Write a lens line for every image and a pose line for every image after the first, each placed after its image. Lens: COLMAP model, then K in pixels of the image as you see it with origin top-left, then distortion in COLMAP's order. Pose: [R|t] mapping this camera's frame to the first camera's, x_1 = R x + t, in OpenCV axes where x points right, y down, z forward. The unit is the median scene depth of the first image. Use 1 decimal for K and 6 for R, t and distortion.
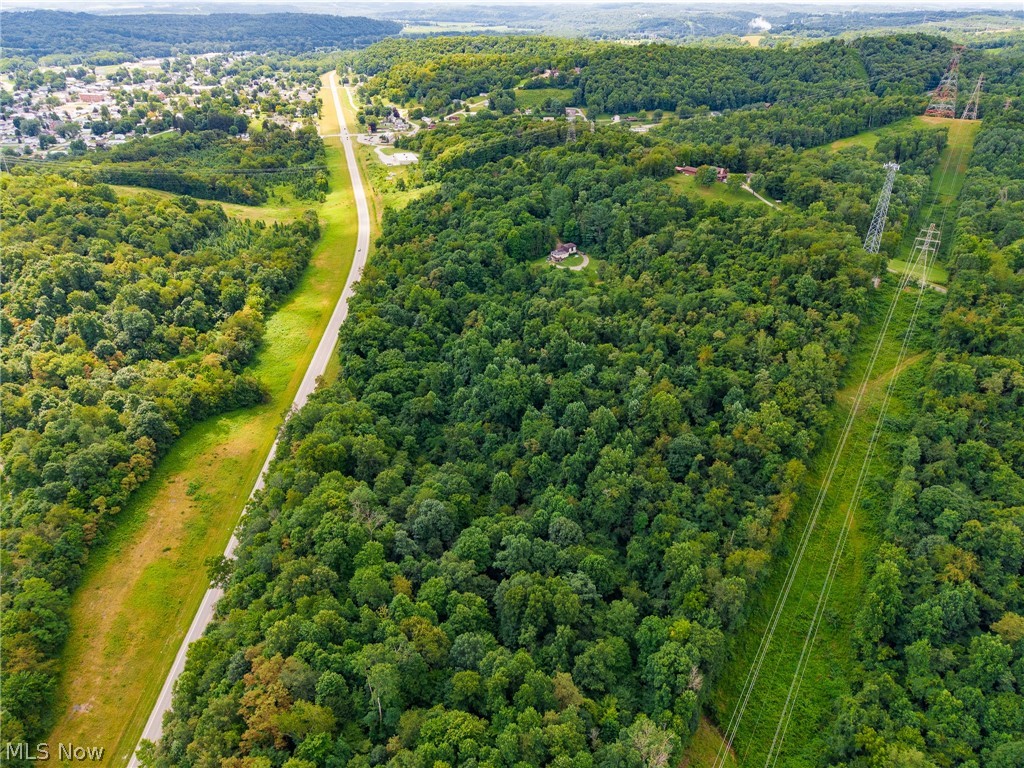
lens RADIAL K [[681.8, 0, 511.6], [0, 681.8, 391.3], [0, 0, 1]] dist [0.027990, -0.029317]
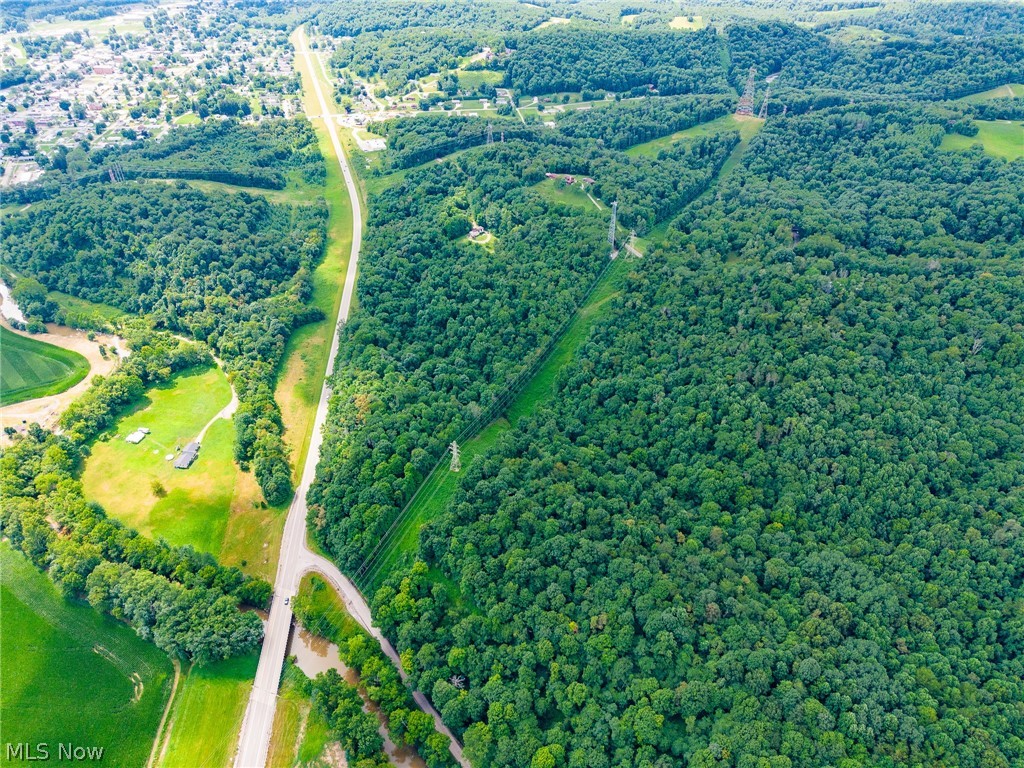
lens RADIAL K [[681.8, 0, 516.9], [0, 681.8, 391.2], [0, 0, 1]] dist [0.027990, -0.029317]
pose [[0.998245, -0.027486, 0.052445, 0.113202], [0.021150, 0.992817, 0.117756, 0.002042], [-0.055305, -0.116440, 0.991657, -1.213419]]
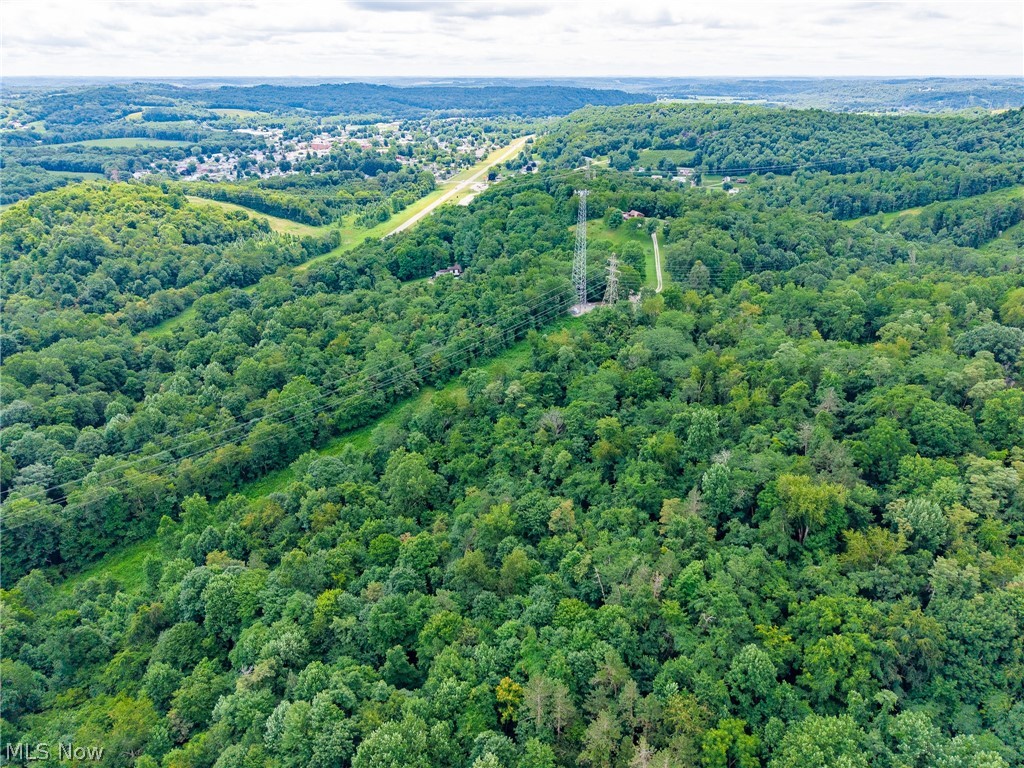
lens RADIAL K [[681.8, 0, 514.8], [0, 681.8, 389.1], [0, 0, 1]] dist [0.027990, -0.029317]
pose [[0.926406, 0.153428, -0.343848, 0.854529], [-0.184733, 0.980955, -0.060003, 0.030538], [0.328093, 0.119108, 0.937106, 0.068832]]
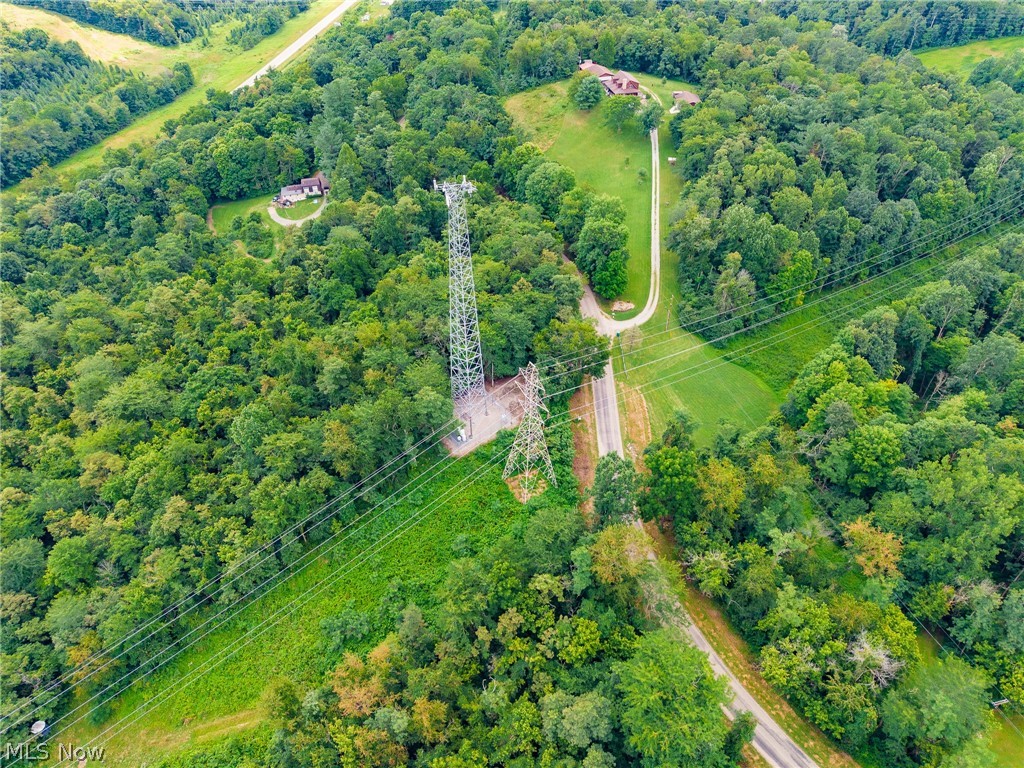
lens RADIAL K [[681.8, 0, 507.2], [0, 681.8, 388.4], [0, 0, 1]] dist [0.027990, -0.029317]
pose [[0.925242, 0.251643, -0.283906, 0.719060], [-0.186991, 0.953627, 0.235858, -0.320509], [0.330092, -0.165138, 0.929392, 0.649578]]
